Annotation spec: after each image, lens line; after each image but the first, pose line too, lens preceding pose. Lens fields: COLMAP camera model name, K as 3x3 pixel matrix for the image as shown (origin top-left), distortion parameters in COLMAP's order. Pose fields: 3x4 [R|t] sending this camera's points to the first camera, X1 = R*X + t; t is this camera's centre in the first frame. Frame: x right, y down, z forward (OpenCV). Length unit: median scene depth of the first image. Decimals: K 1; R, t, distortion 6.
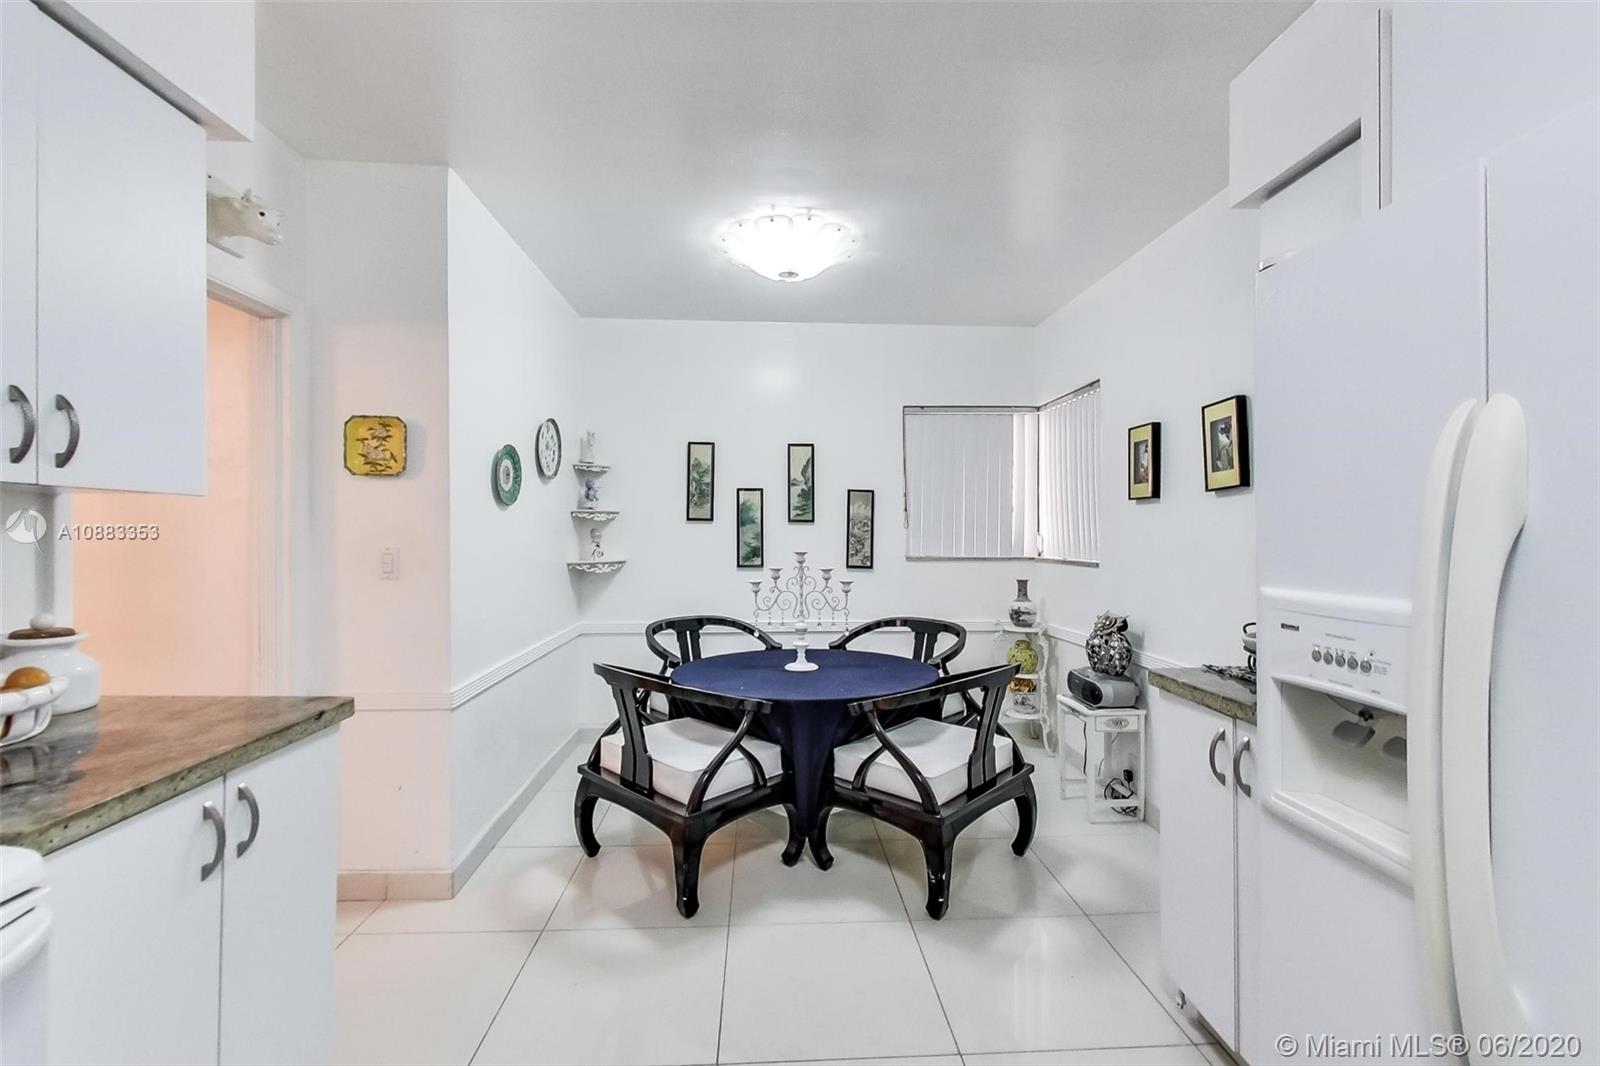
lens RADIAL K [[707.1, 0, 809.5], [0, 707.1, 531.4], [0, 0, 1]] dist [-0.000467, 0.000603]
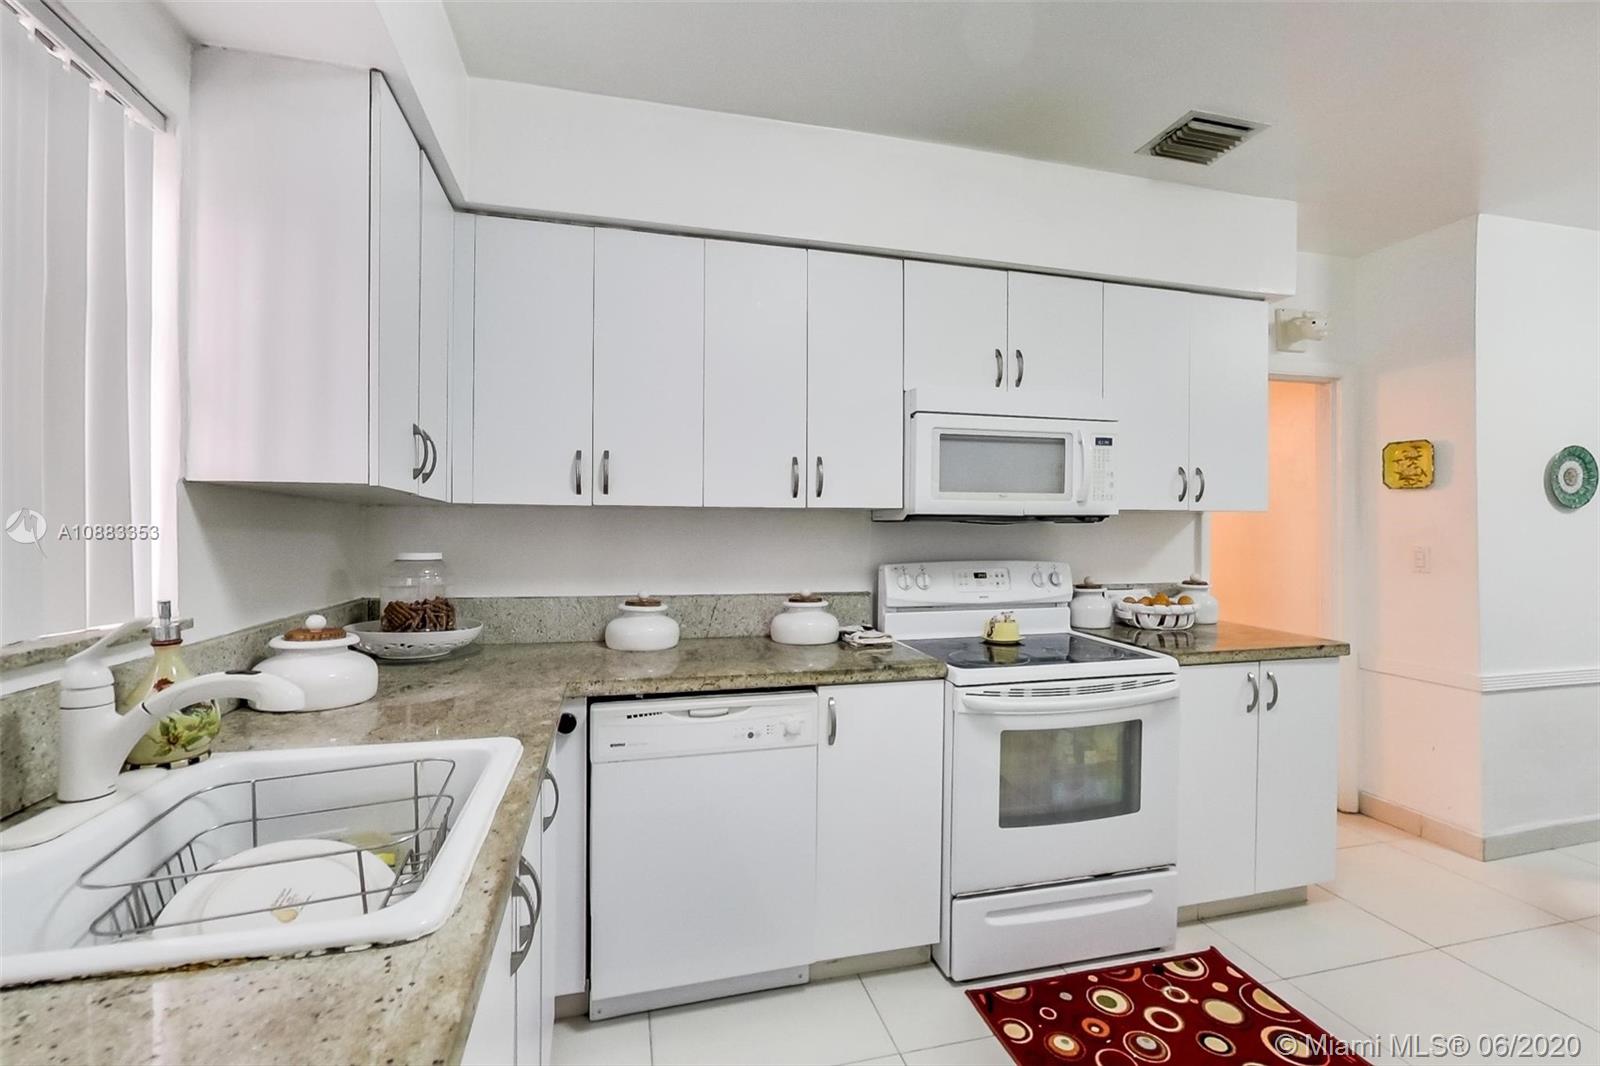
lens RADIAL K [[707.1, 0, 803.2], [0, 707.1, 540.0], [0, 0, 1]] dist [-0.000467, 0.000603]
pose [[0.186421, 0.014853, -0.982358, 0.623648], [-0.002588, 0.999890, 0.014627, -0.004342], [0.982466, -0.000185, 0.186439, -0.429187]]
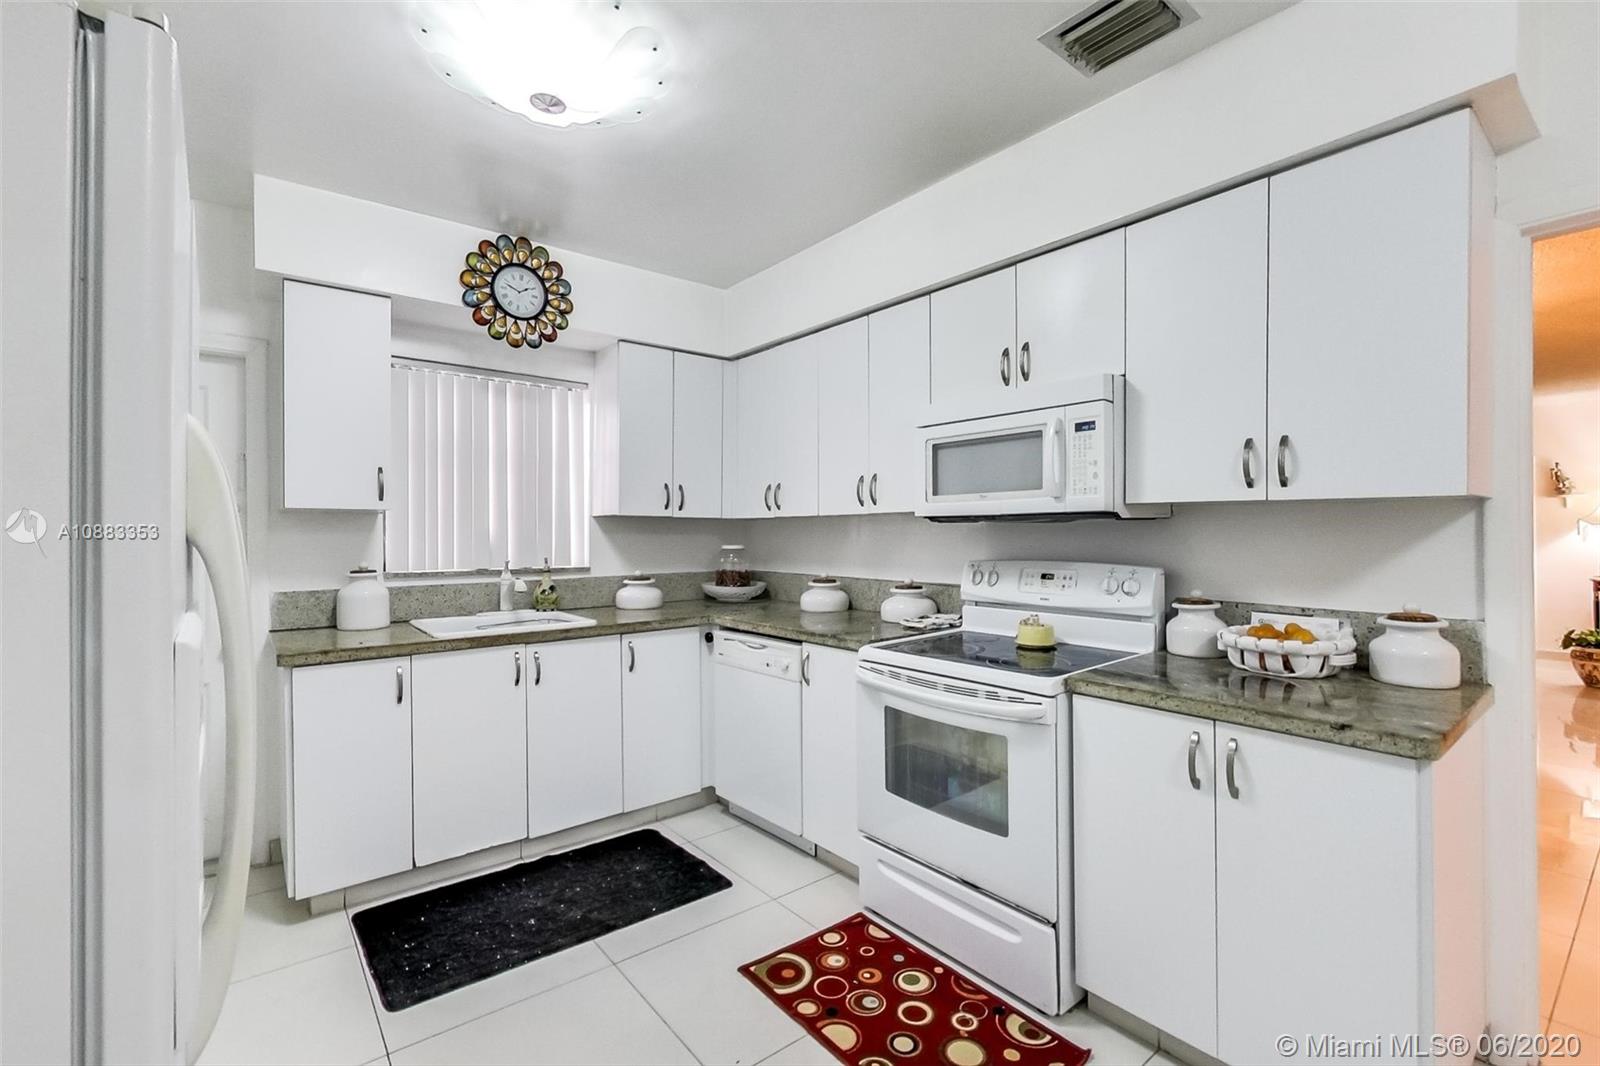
lens RADIAL K [[707.1, 0, 794.6], [0, 707.1, 527.5], [0, 0, 1]] dist [-0.000467, 0.000603]
pose [[-0.821903, 0.007652, -0.569576, 0.429260], [0.010797, 0.999939, -0.002146, -0.011472], [0.569525, -0.007913, -0.821936, 1.285073]]
